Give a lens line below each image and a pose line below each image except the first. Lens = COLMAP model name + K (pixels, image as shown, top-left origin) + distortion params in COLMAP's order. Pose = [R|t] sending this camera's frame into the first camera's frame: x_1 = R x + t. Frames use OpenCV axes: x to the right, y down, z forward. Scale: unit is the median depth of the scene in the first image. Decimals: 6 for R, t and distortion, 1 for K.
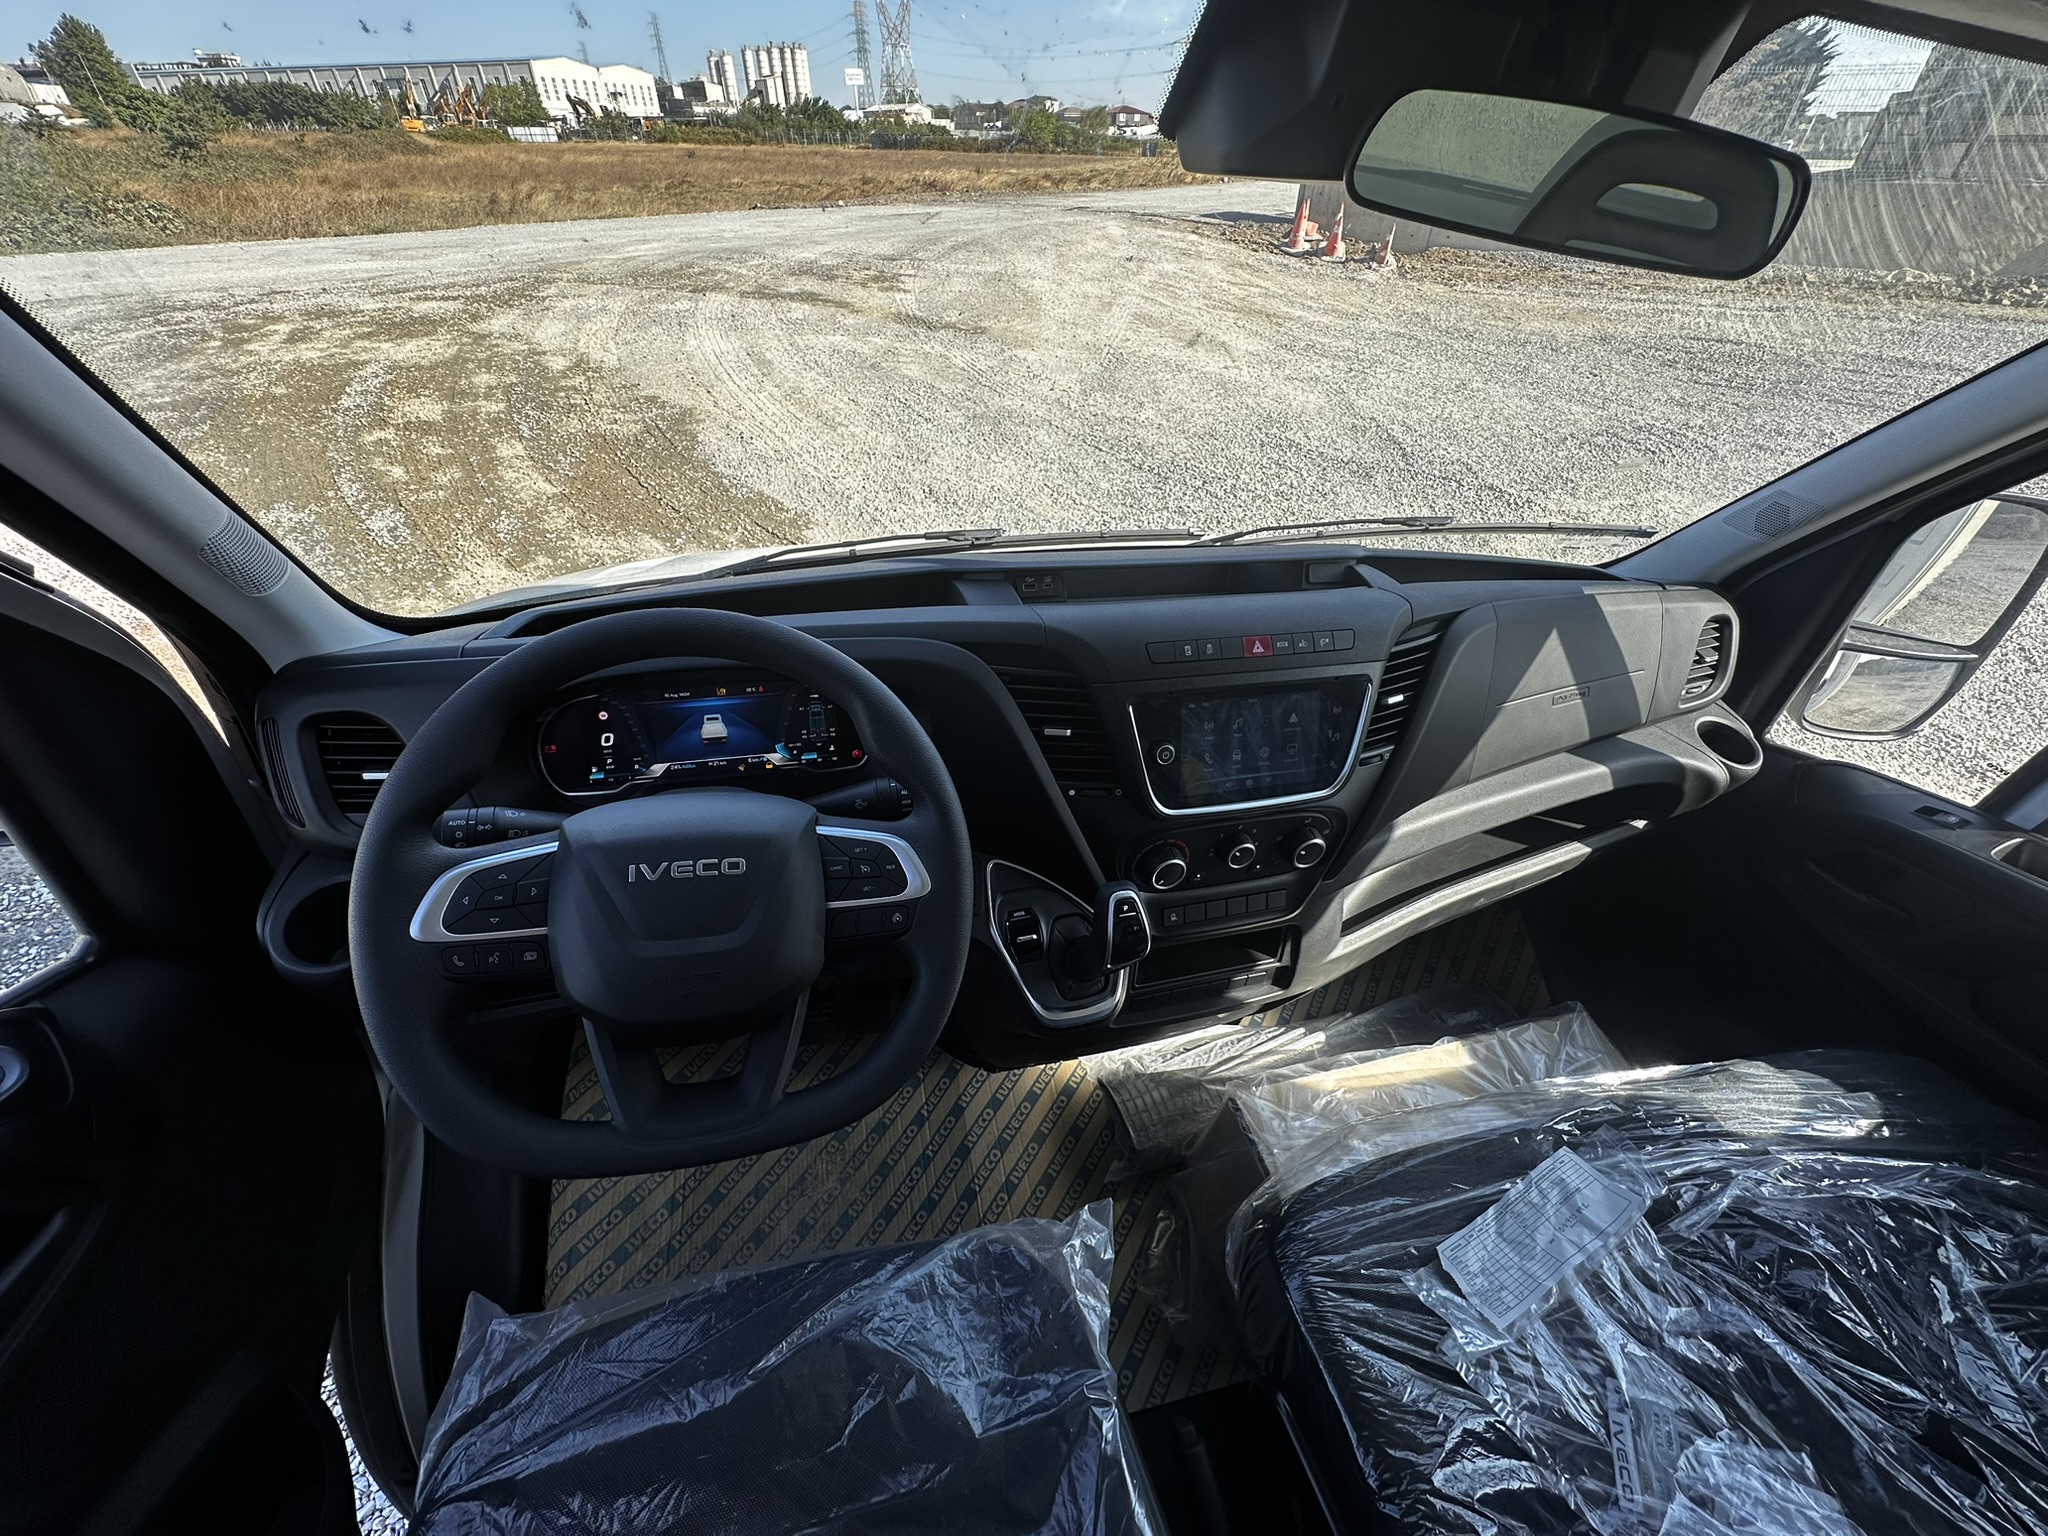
lens RADIAL K [[826.6, 0, 1024.0], [0, 826.6, 768.0], [0, 0, 1]] dist [0.002128, 0.000262]
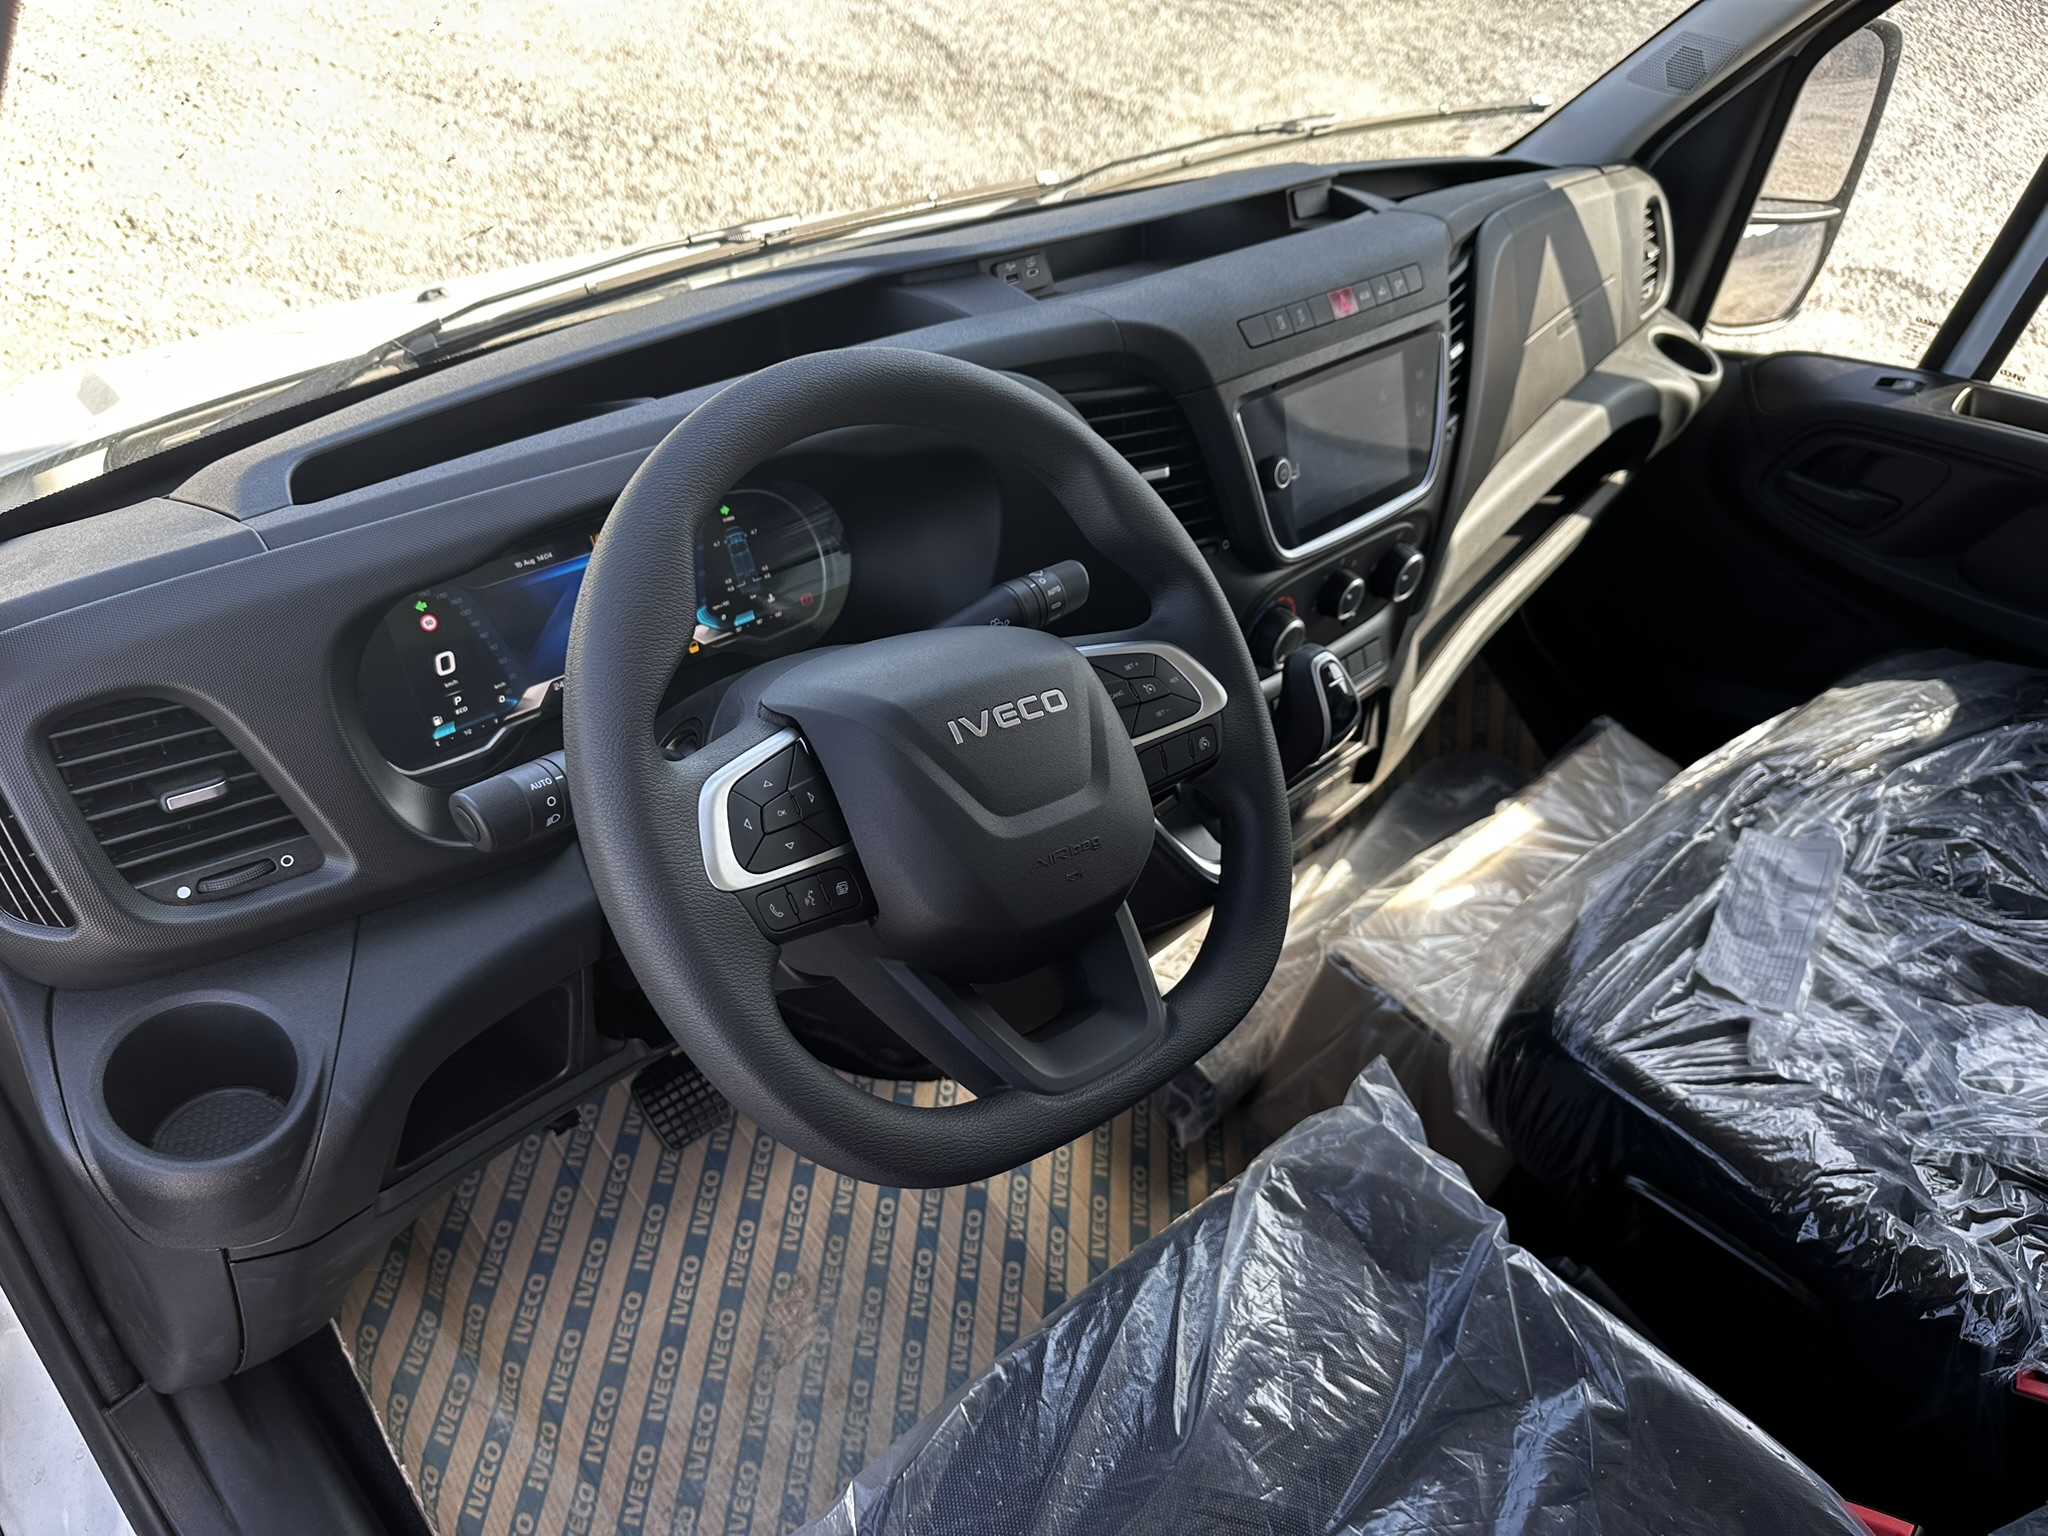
lens RADIAL K [[1469.1, 0, 1024.0], [0, 1469.1, 768.0], [0, 0, 1]] dist [0.085594, -0.105401]
pose [[0.866342, -0.287804, 0.408191, -0.500624], [0.257568, 0.957669, 0.128564, 0.004250], [-0.427913, -0.006244, 0.903798, -0.066095]]
